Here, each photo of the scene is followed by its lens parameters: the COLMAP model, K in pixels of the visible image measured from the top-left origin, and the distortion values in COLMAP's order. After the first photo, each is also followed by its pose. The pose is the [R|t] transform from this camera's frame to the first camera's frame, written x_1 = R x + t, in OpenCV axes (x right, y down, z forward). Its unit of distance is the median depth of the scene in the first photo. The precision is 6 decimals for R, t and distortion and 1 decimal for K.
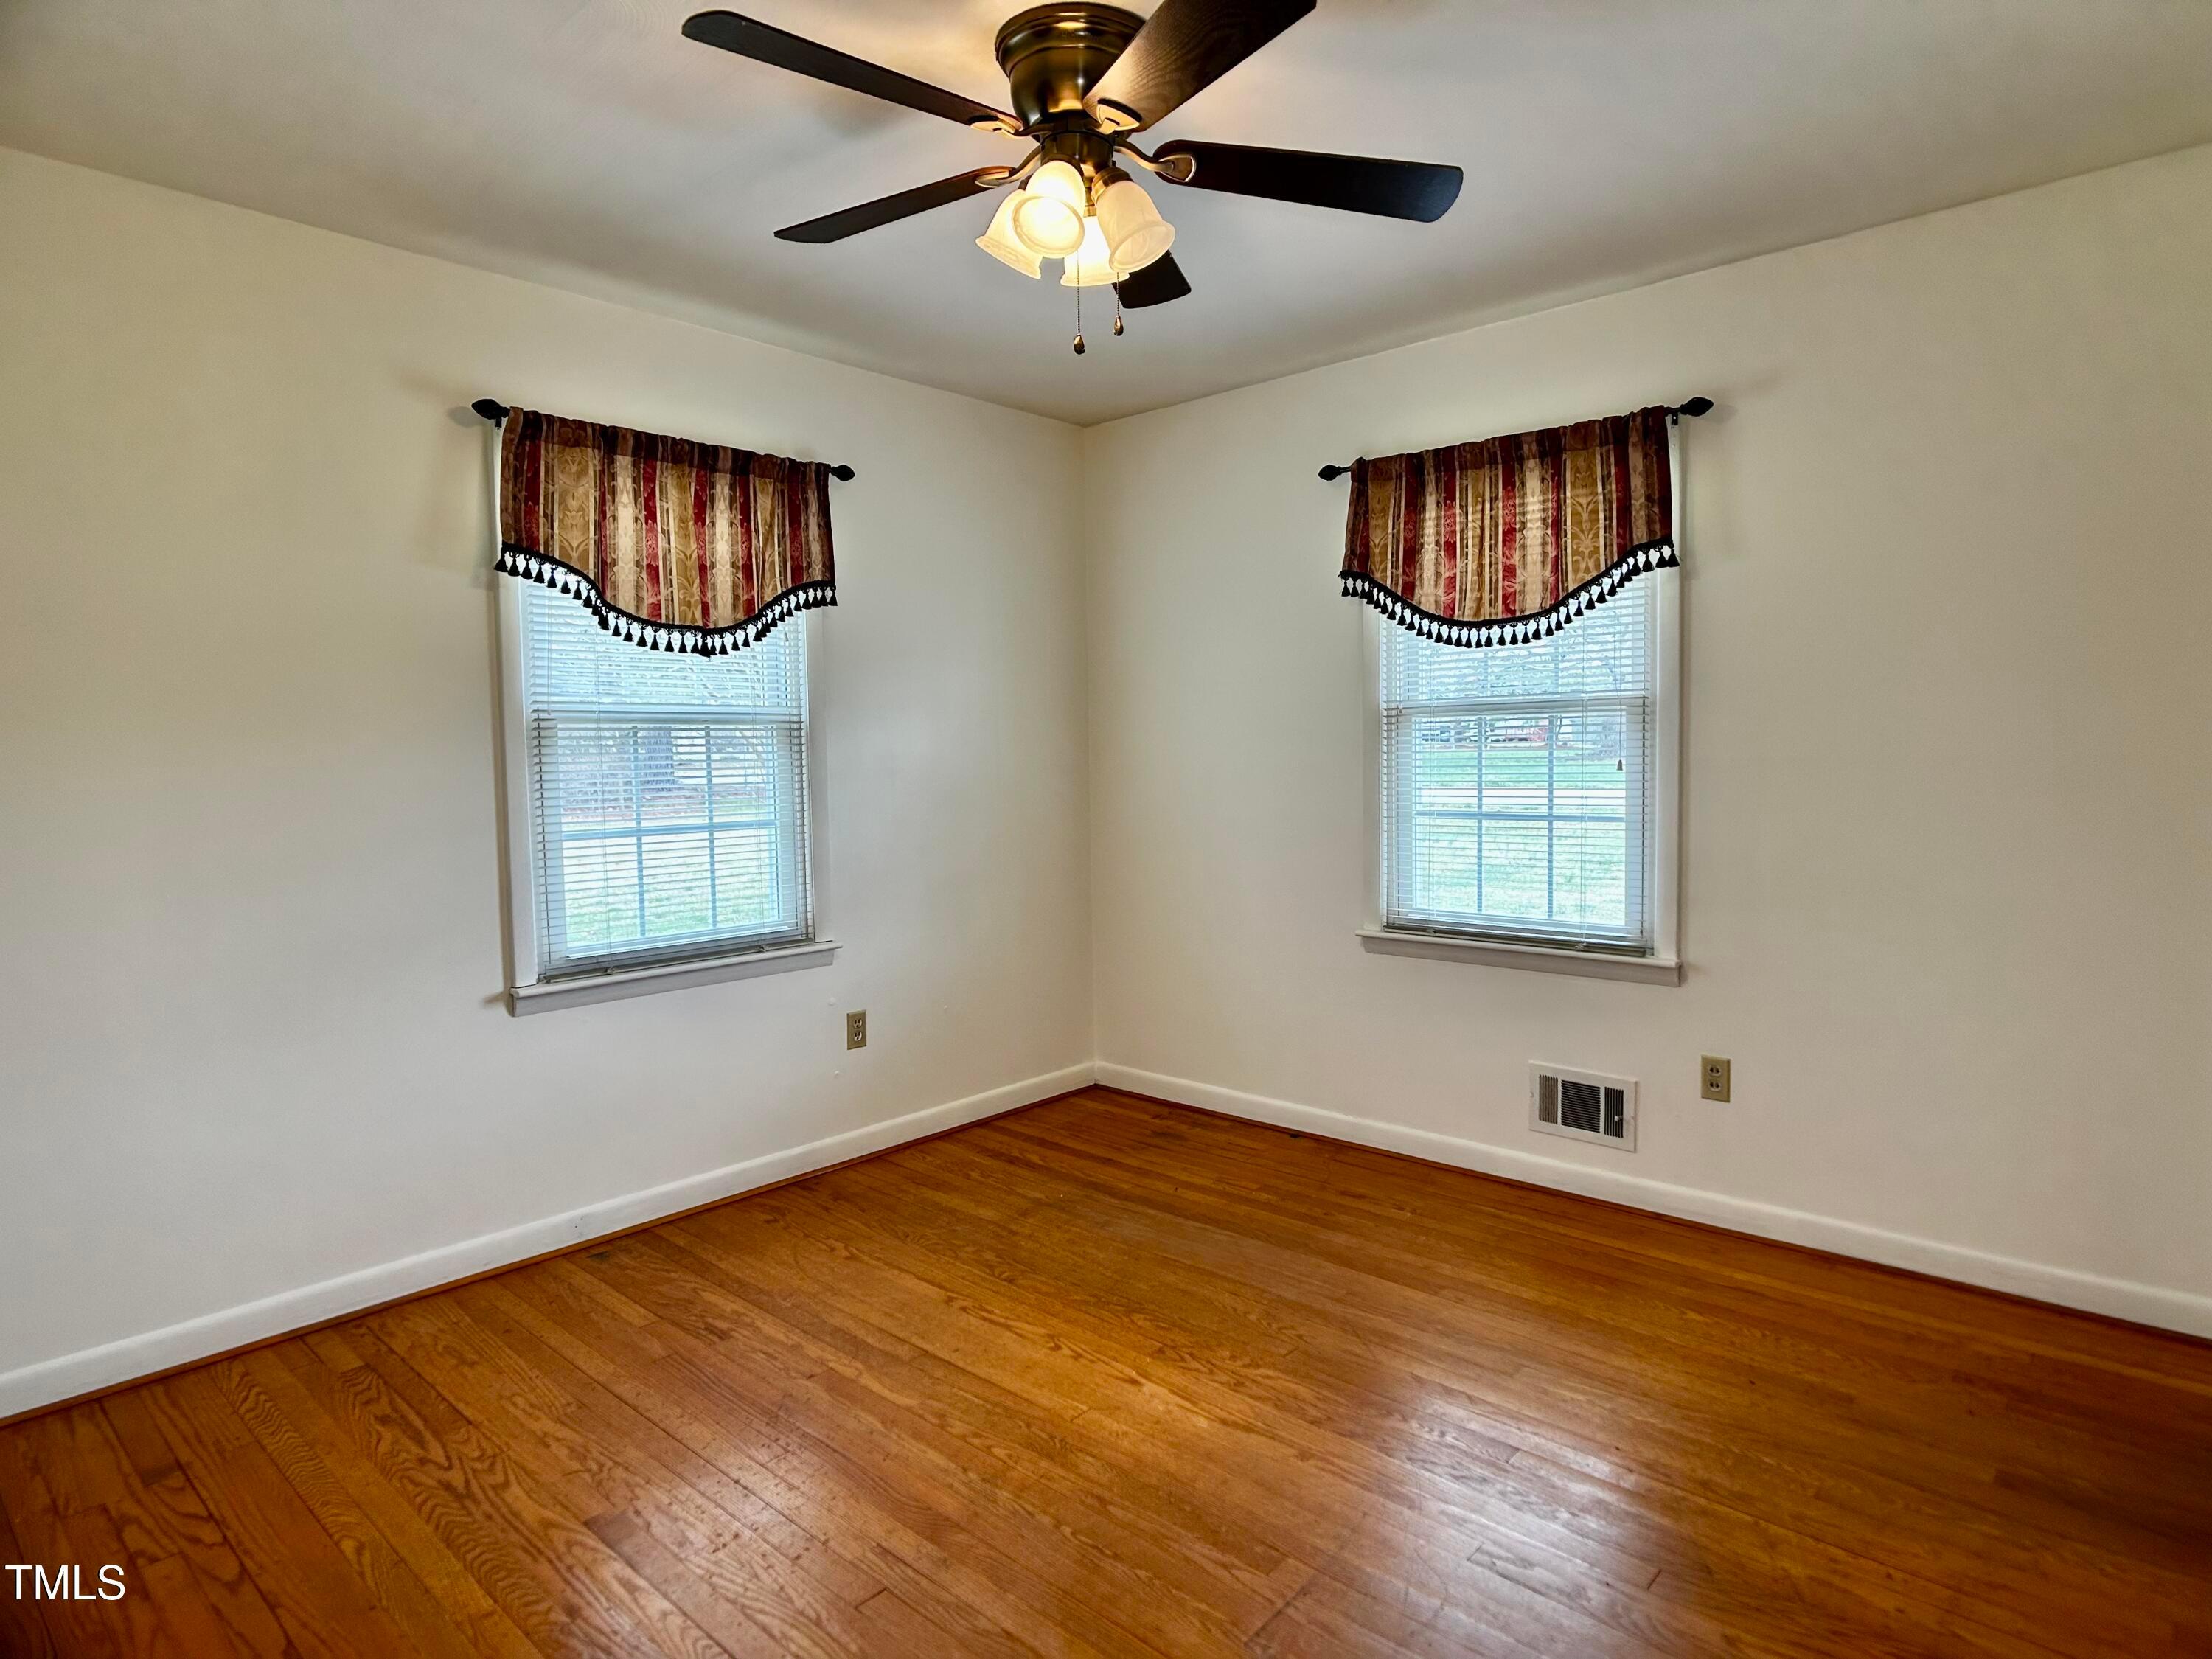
lens RADIAL K [[1158.6, 0, 1102.2], [0, 1158.6, 819.9], [0, 0, 1]] dist [0.000119, -0.000777]
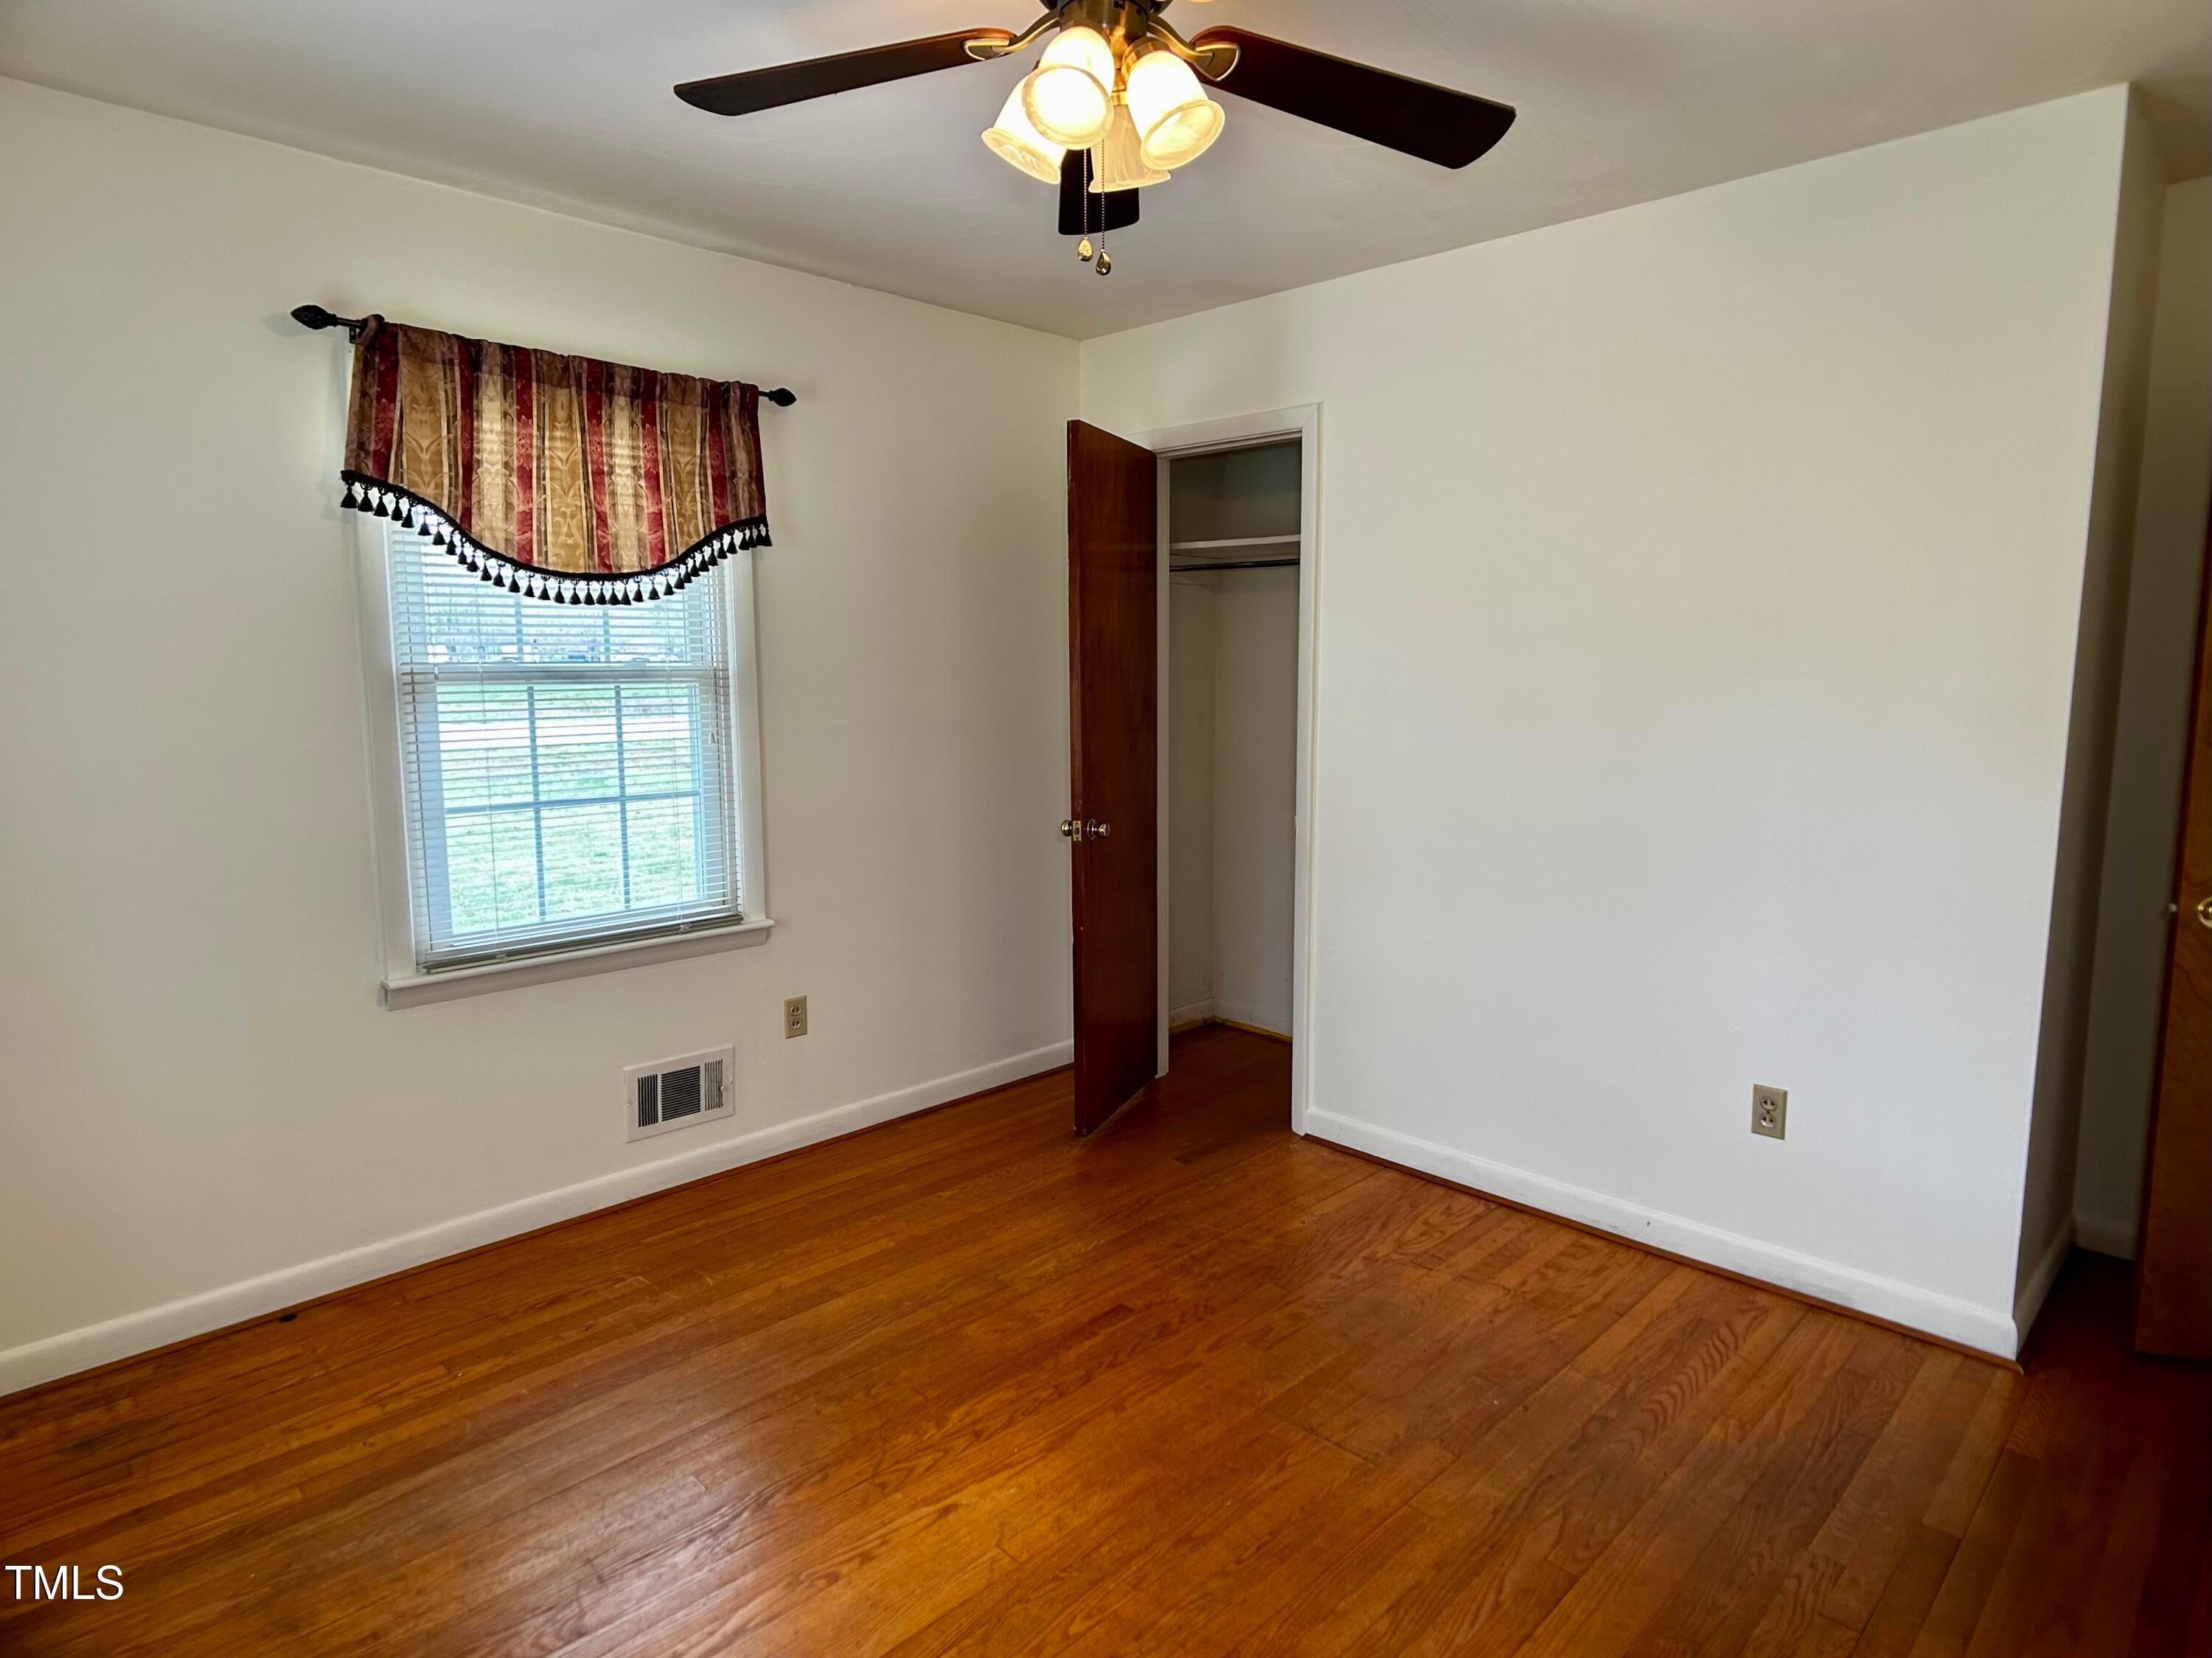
lens RADIAL K [[1240.8, 0, 1104.1], [0, 1240.8, 820.7], [0, 0, 1]] dist [0.002291, -0.010043]
pose [[0.077411, -0.112052, 0.990682, -0.567459], [0.061747, 0.992296, 0.107410, -0.067935], [-0.995085, 0.052857, 0.083733, 0.564747]]
